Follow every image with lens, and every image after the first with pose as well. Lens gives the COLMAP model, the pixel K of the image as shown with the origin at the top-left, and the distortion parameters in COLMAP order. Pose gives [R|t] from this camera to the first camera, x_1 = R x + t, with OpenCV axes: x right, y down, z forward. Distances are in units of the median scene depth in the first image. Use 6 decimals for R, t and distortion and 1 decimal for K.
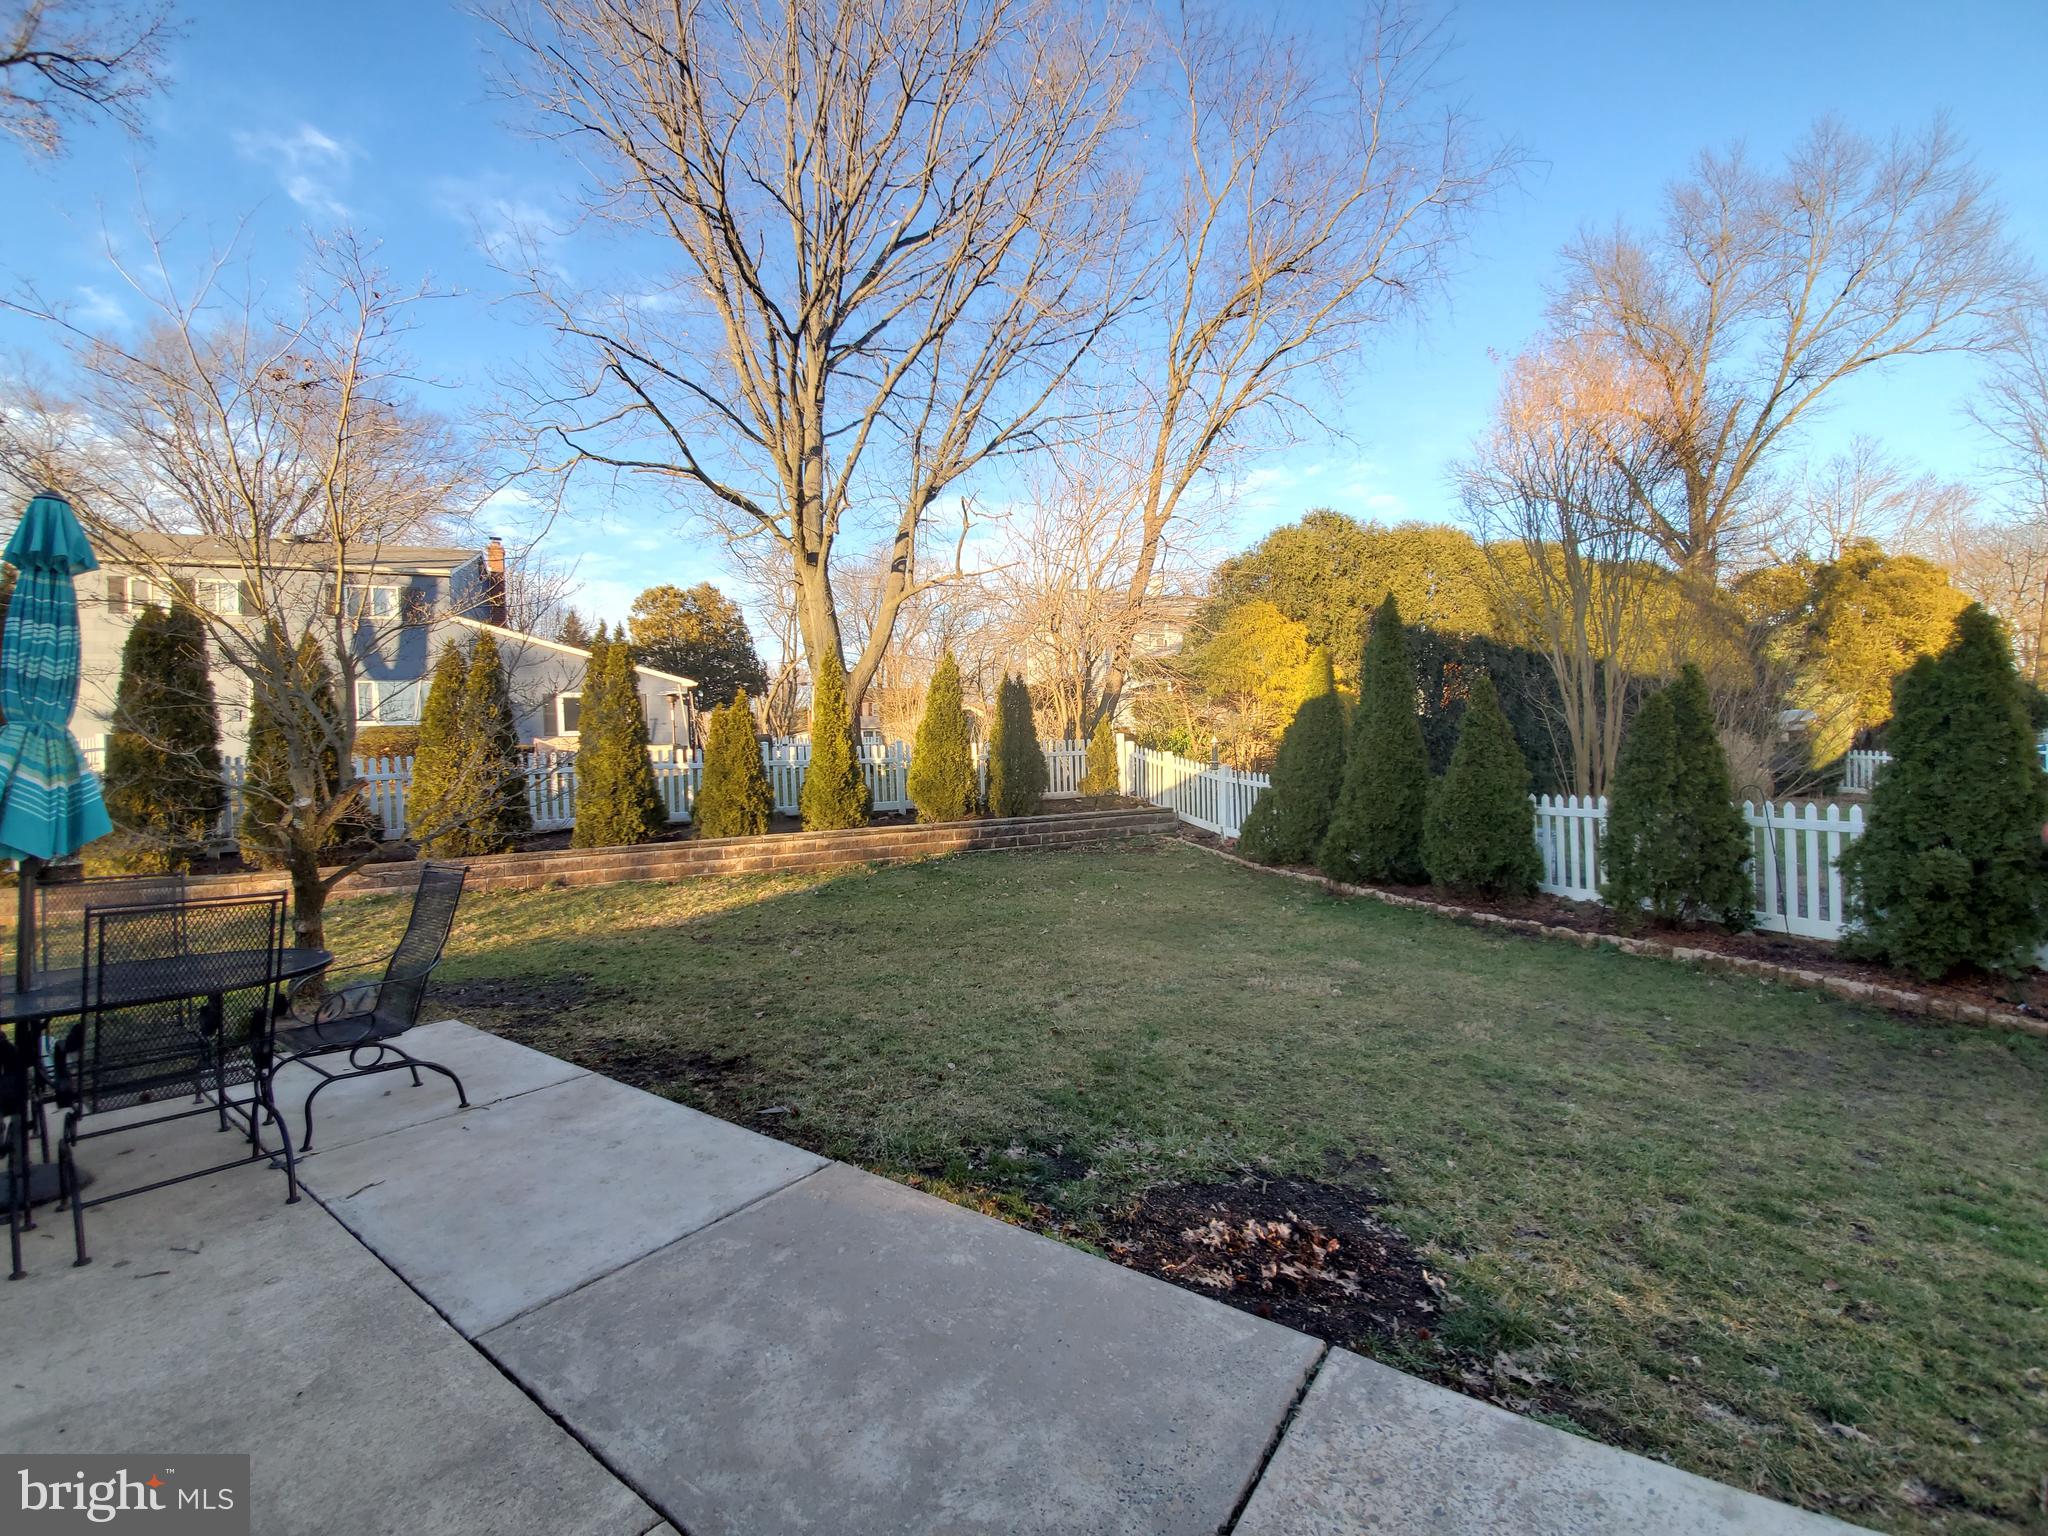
lens RADIAL K [[805.5, 0, 1054.0], [0, 805.5, 756.1], [0, 0, 1]] dist [0.004974, -0.012508]
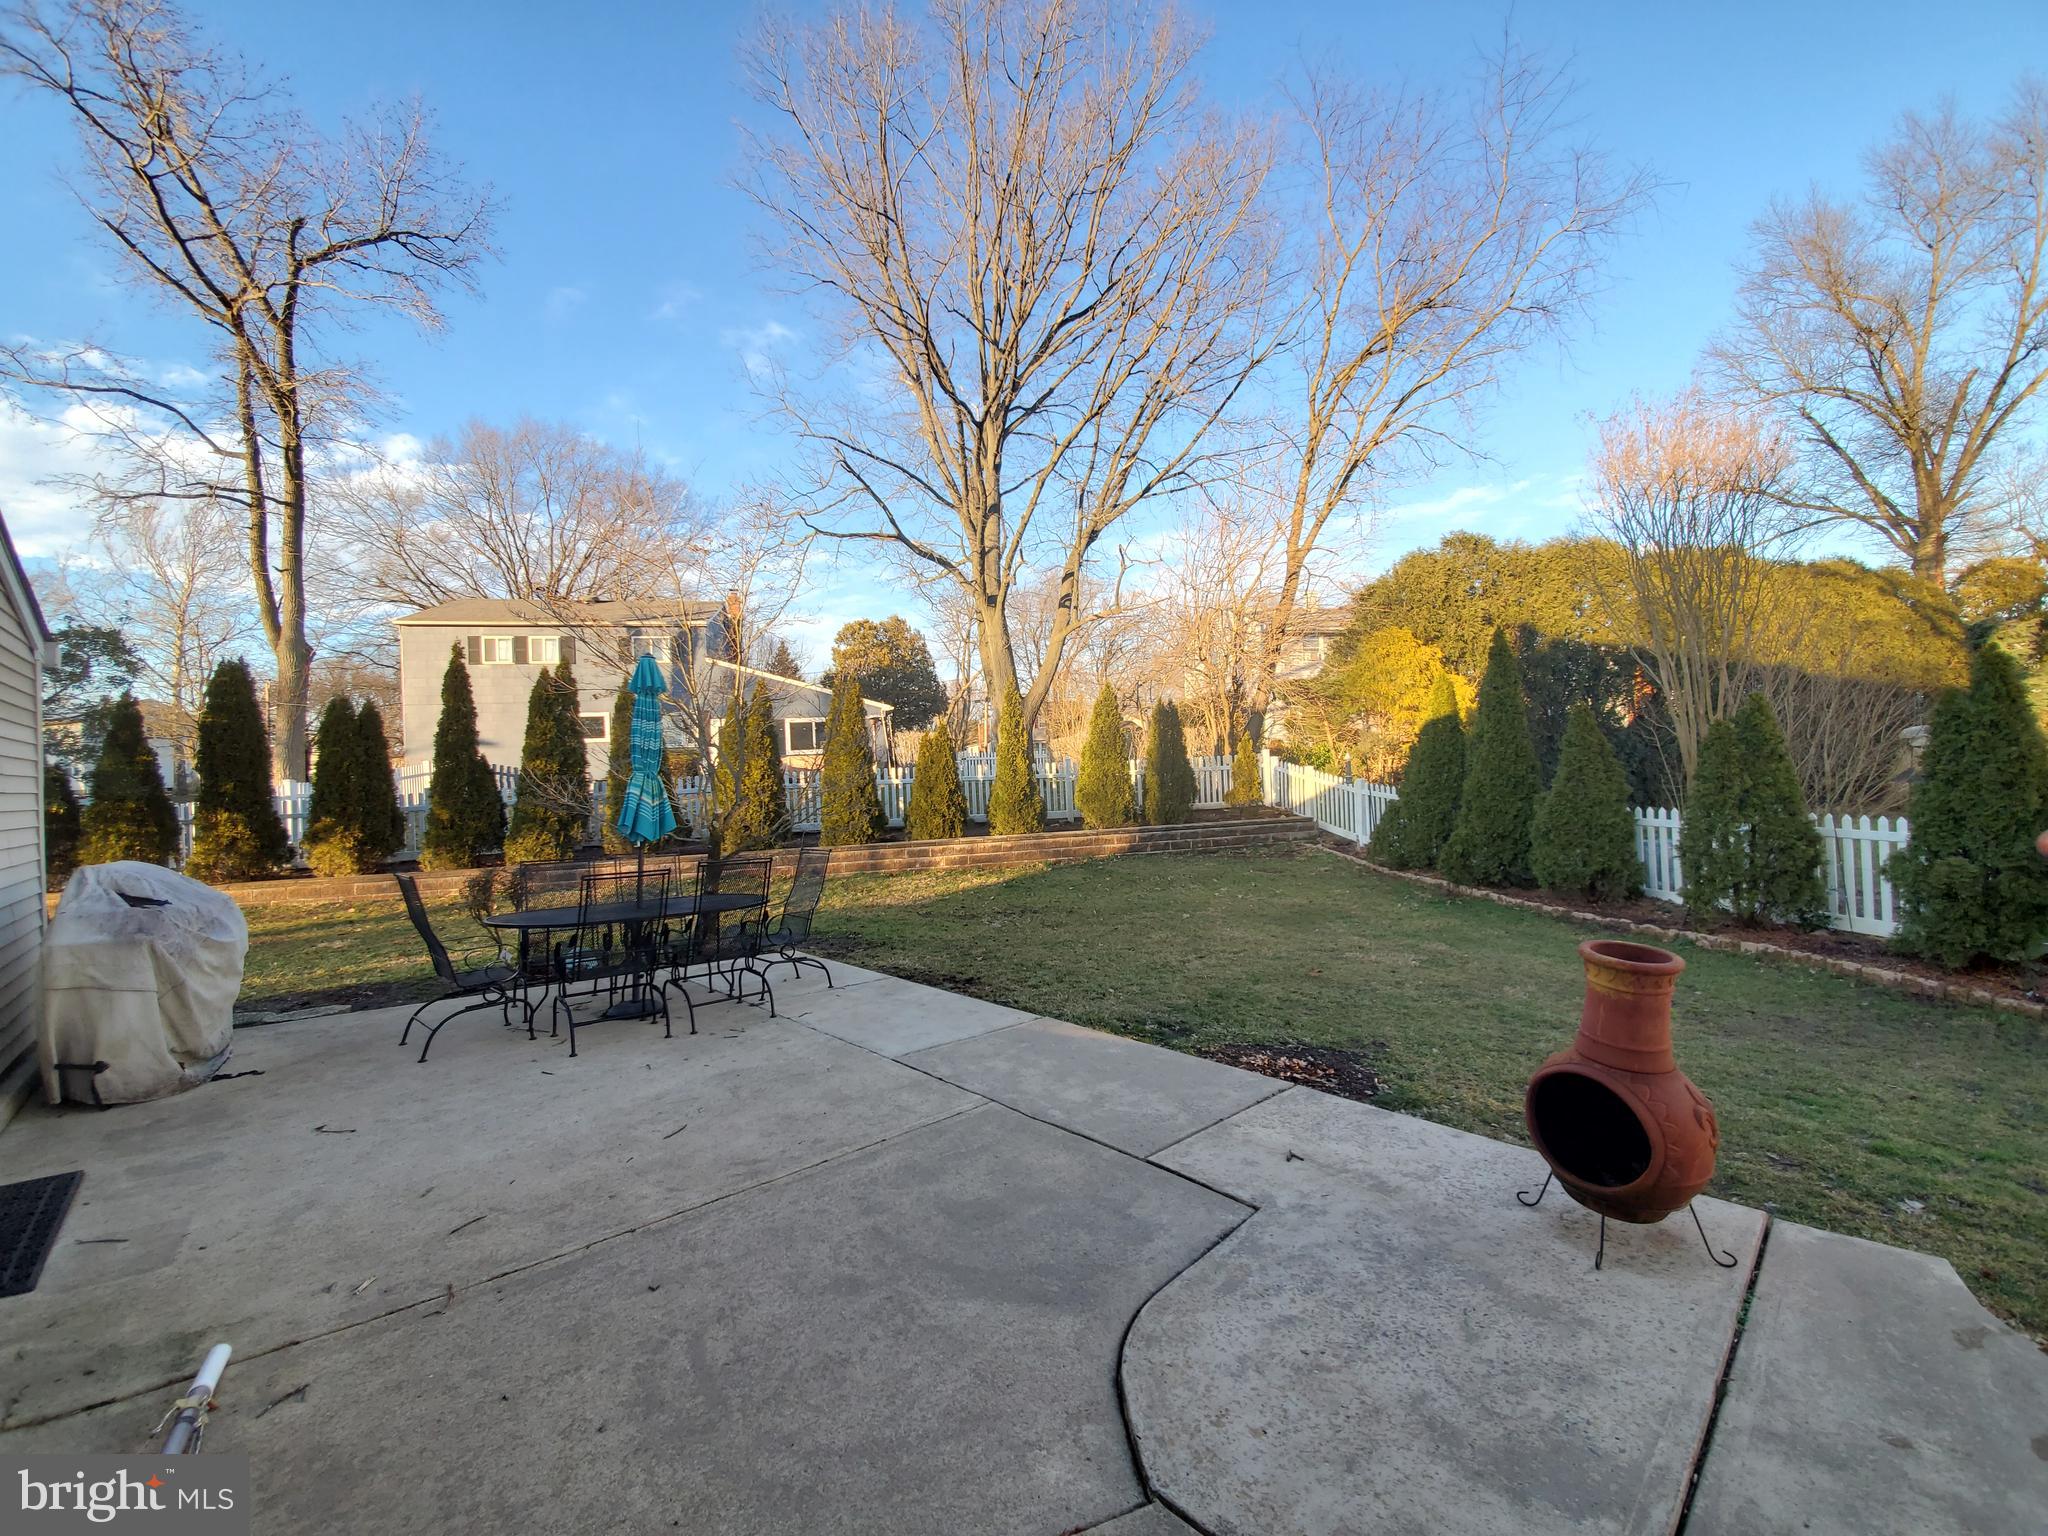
lens RADIAL K [[805.5, 0, 1055.6], [0, 805.5, 757.6], [0, 0, 1]] dist [0.004974, -0.012508]
pose [[0.980291, -0.009296, -0.197340, 0.022063], [0.007552, 0.999926, -0.009589, -0.009798], [0.197414, 0.007909, 0.980288, -0.153704]]
